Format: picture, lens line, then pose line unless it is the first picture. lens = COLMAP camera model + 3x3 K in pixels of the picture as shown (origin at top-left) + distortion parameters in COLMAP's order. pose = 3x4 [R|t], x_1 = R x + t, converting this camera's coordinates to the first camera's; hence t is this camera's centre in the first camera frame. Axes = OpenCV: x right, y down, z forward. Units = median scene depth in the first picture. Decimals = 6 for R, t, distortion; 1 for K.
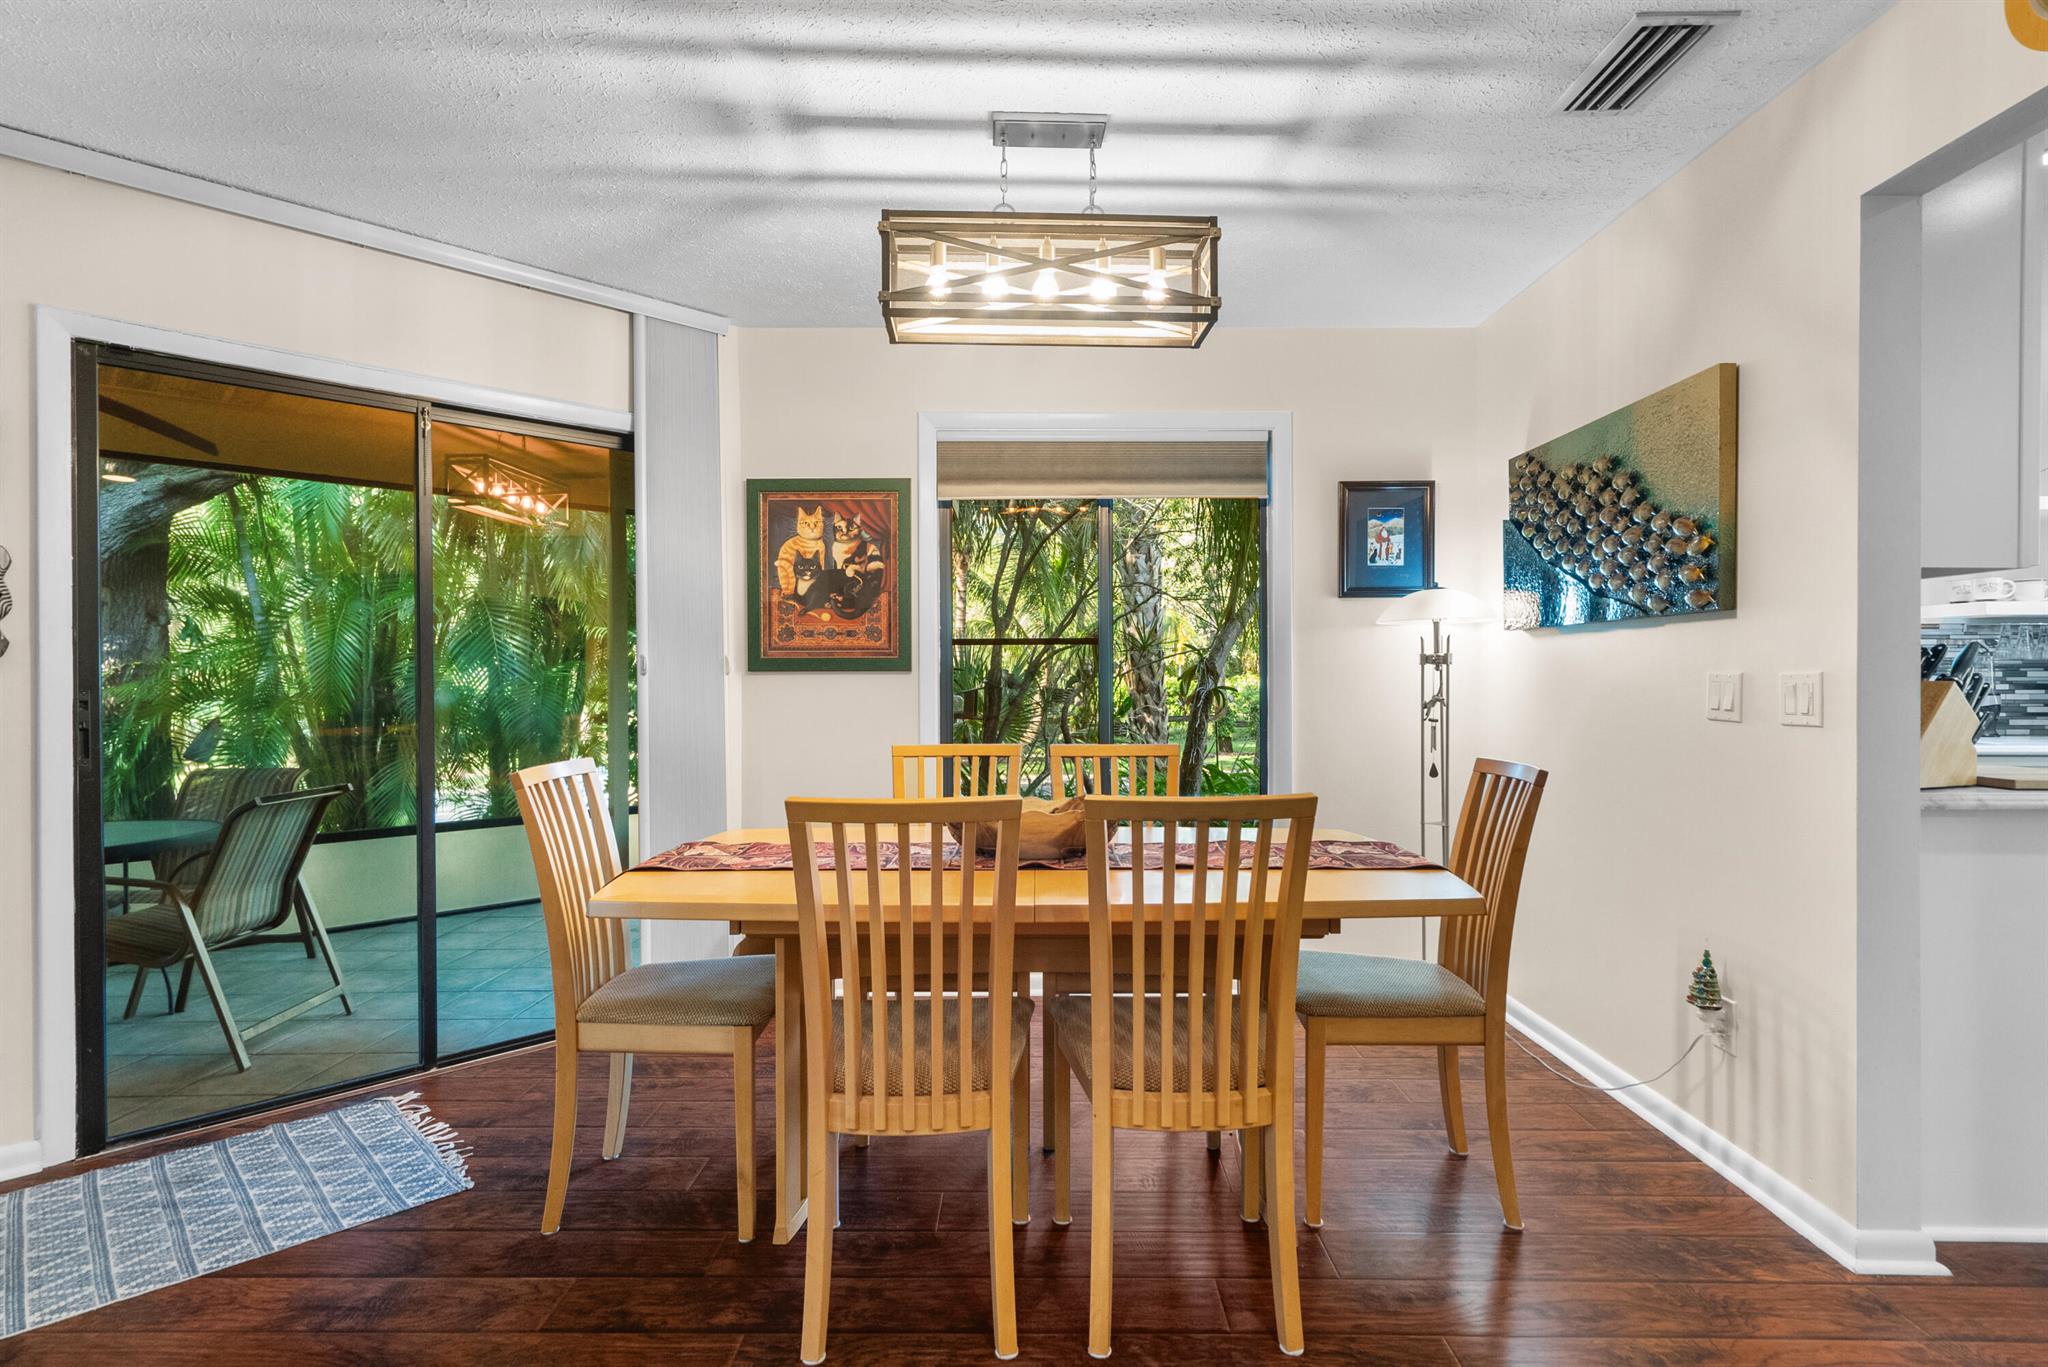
lens RADIAL K [[1007.4, 0, 1018.5], [0, 1007.4, 682.7], [0, 0, 1]] dist [0.001294, 0.000003]
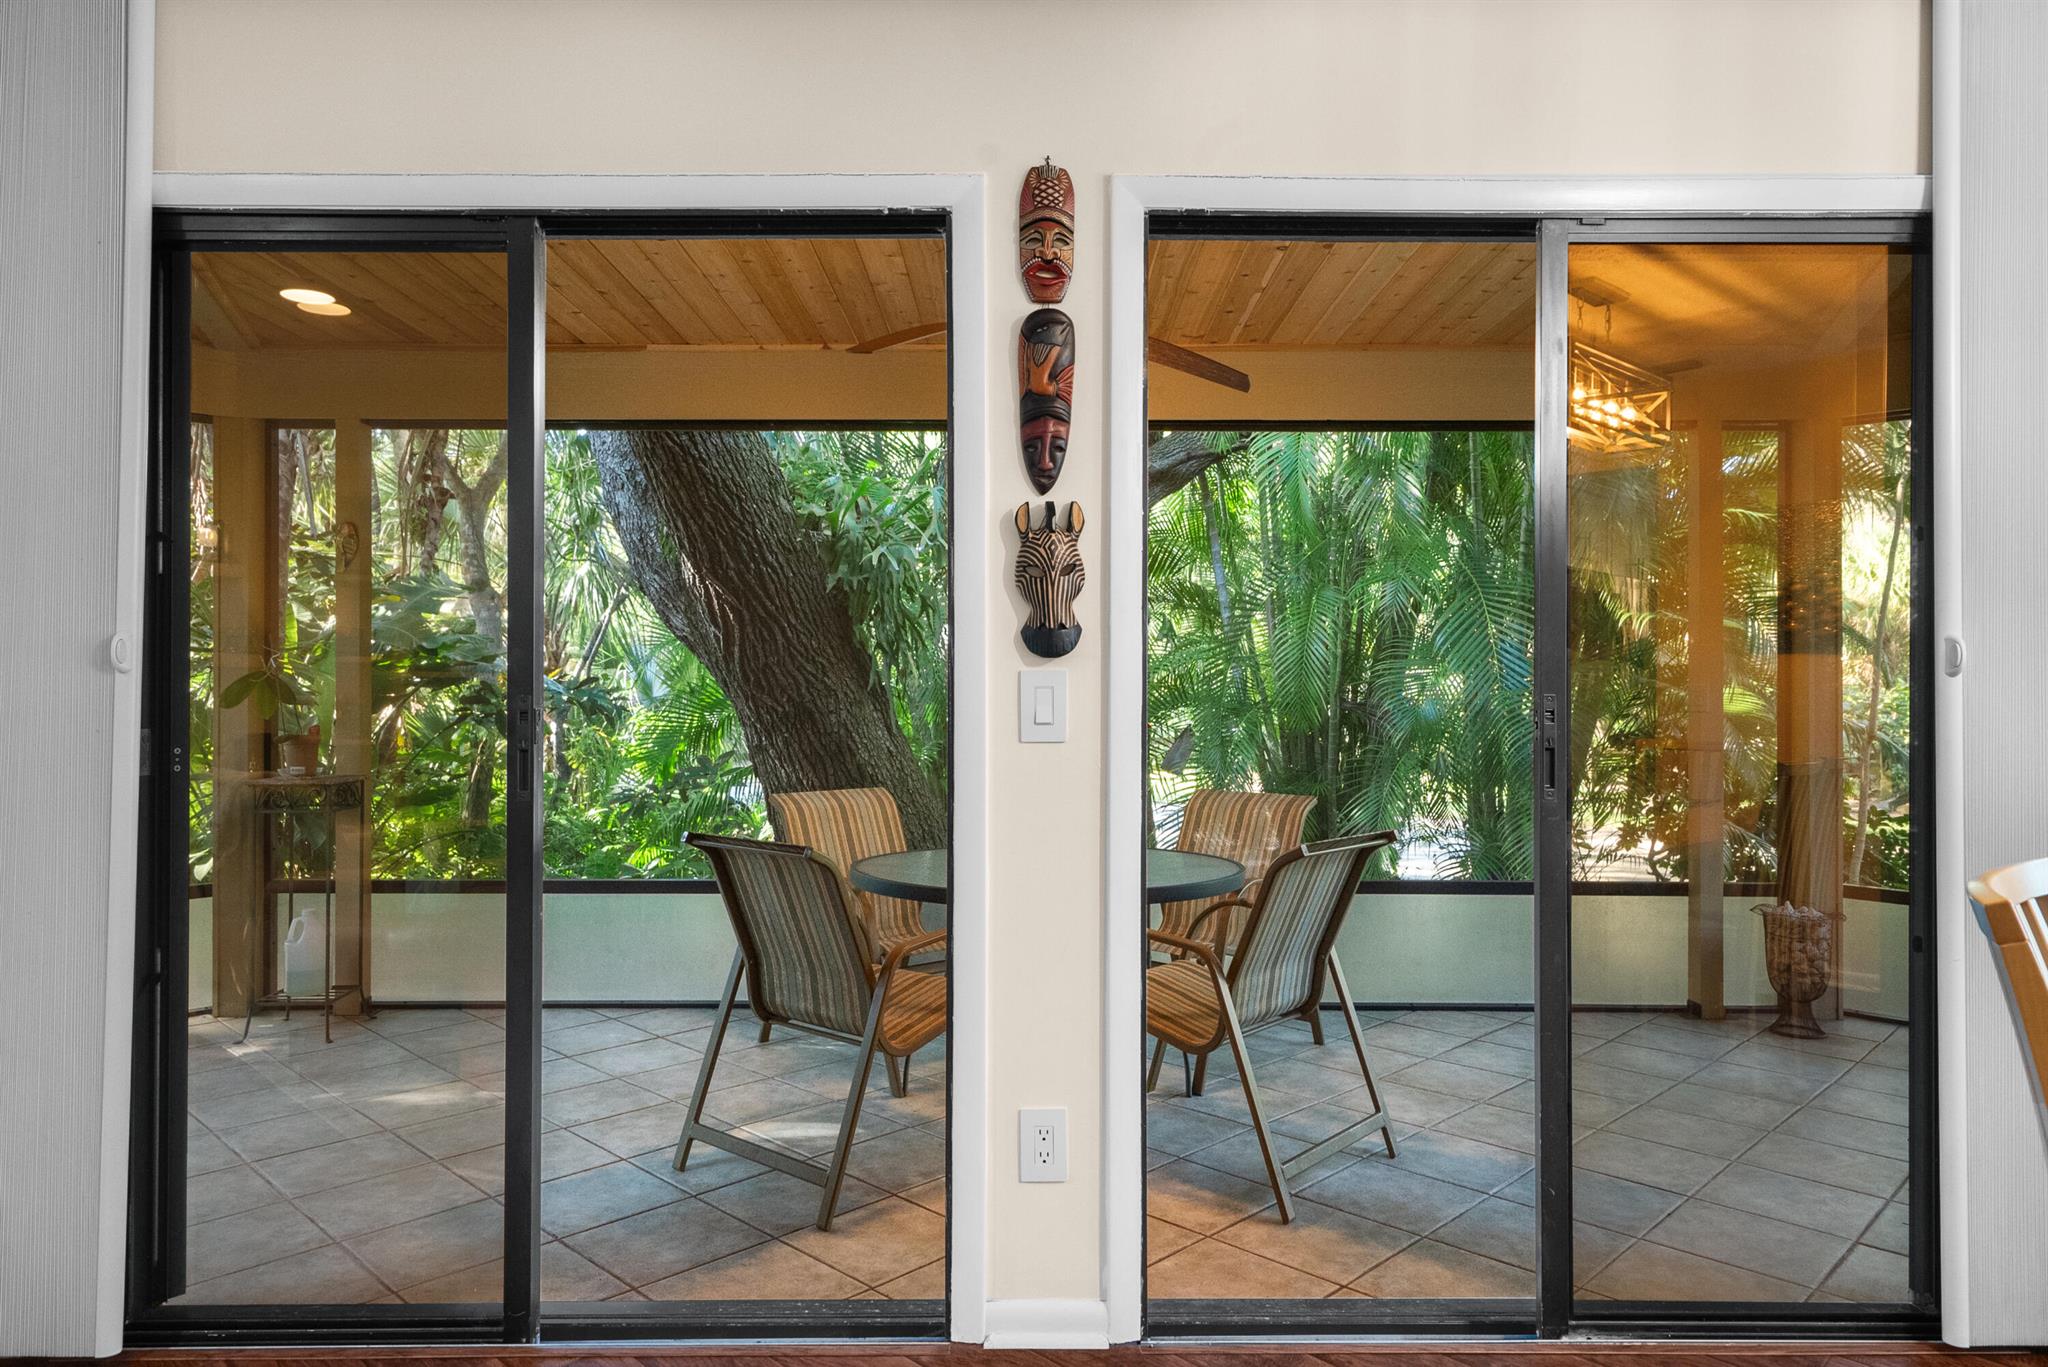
lens RADIAL K [[1285.4, 0, 1024.2], [0, 1285.4, 679.2], [0, 0, 1]] dist [0.001741, -0.000100]
pose [[0.713938, 0.002400, -0.700204, -0.105957], [-0.008787, 0.999946, -0.005532, 0.000938], [0.700153, 0.010102, 0.713921, 0.084229]]
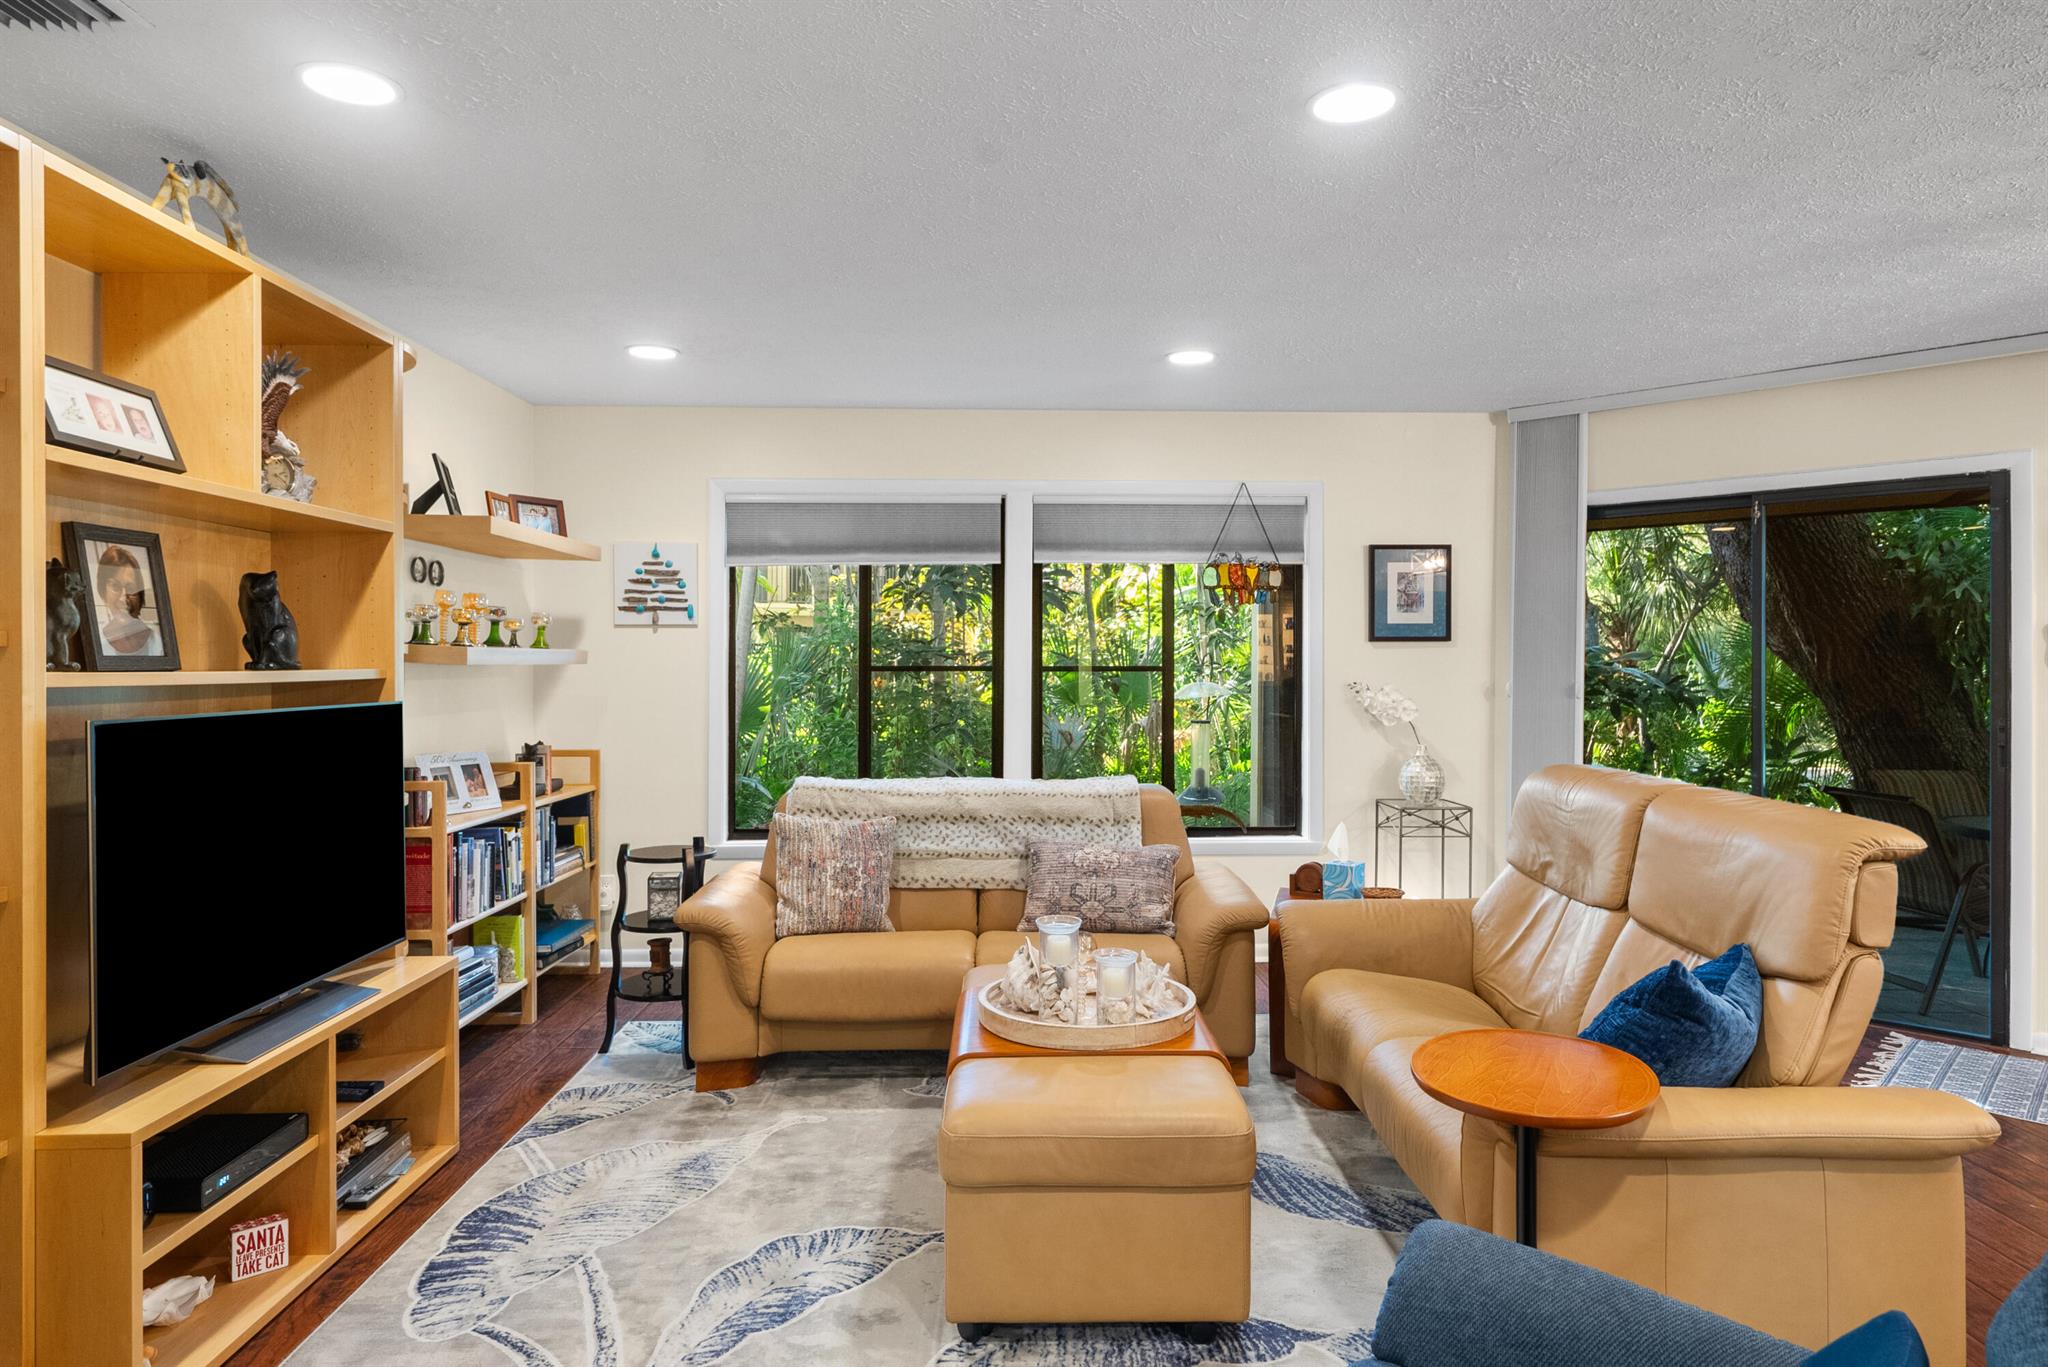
lens RADIAL K [[1243.9, 0, 1028.5], [0, 1243.9, 669.7], [0, 0, 1]] dist [0.014712, -0.001002]
pose [[0.042879, 0.010794, -0.999022, 0.147206], [-0.006254, 0.999925, 0.010535, -0.016582], [0.999061, 0.005796, 0.042943, -0.122254]]
